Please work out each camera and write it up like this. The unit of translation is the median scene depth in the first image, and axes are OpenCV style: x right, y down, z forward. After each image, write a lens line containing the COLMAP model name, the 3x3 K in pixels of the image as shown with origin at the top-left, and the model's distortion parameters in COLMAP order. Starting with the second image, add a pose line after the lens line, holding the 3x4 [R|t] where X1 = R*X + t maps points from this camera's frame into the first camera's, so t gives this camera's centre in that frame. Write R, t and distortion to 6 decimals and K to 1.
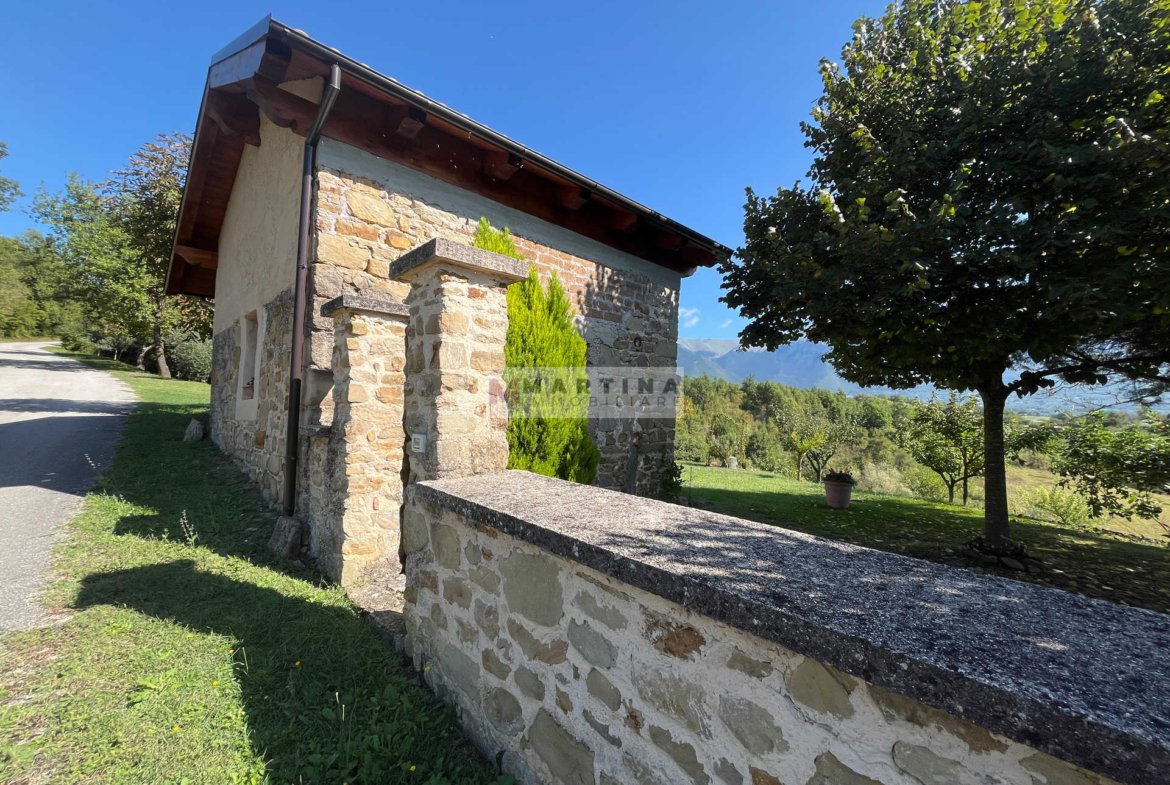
lens RADIAL K [[471.3, 0, 590.8], [0, 471.3, 392.0], [0, 0, 1]] dist [-0.003680, 0.001294]
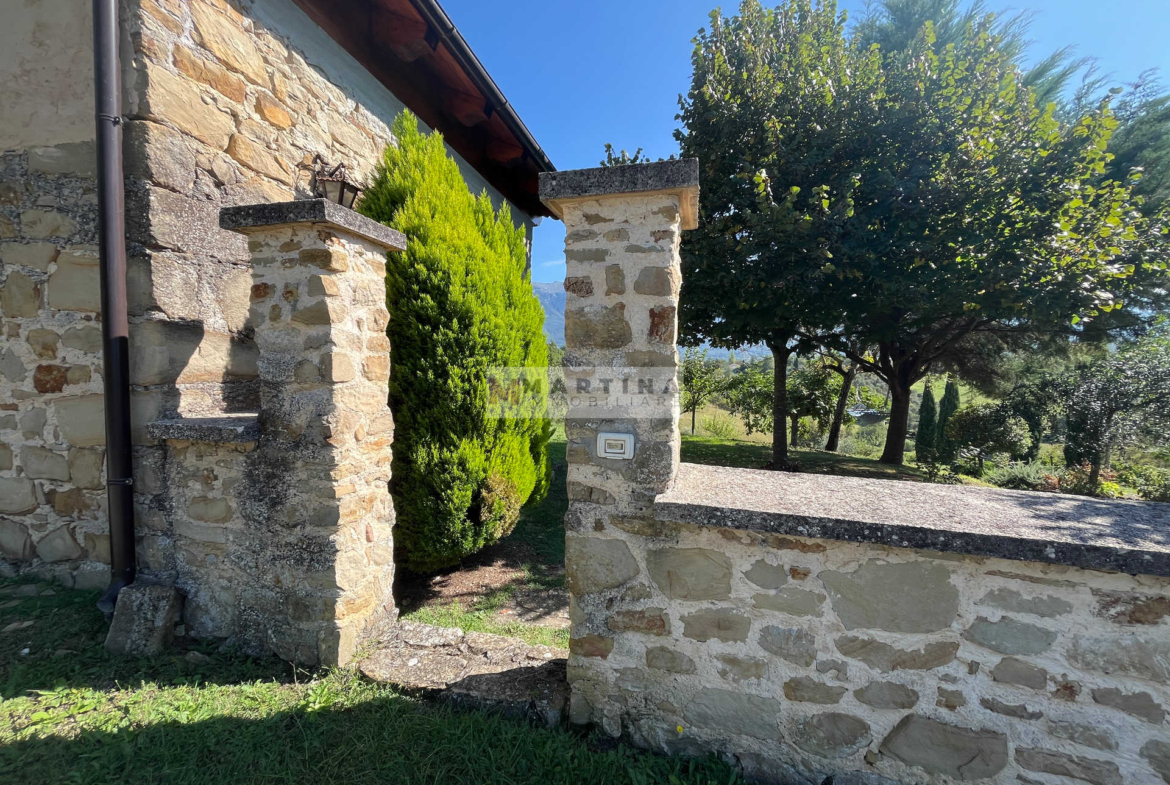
lens RADIAL K [[471.3, 0, 587.8], [0, 471.3, 390.5], [0, 0, 1]] dist [-0.003680, 0.001294]
pose [[0.840365, -0.042348, 0.540365, -0.548258], [-0.014596, 0.994814, 0.100662, -0.033467], [-0.541825, -0.092480, 0.835388, 0.297526]]
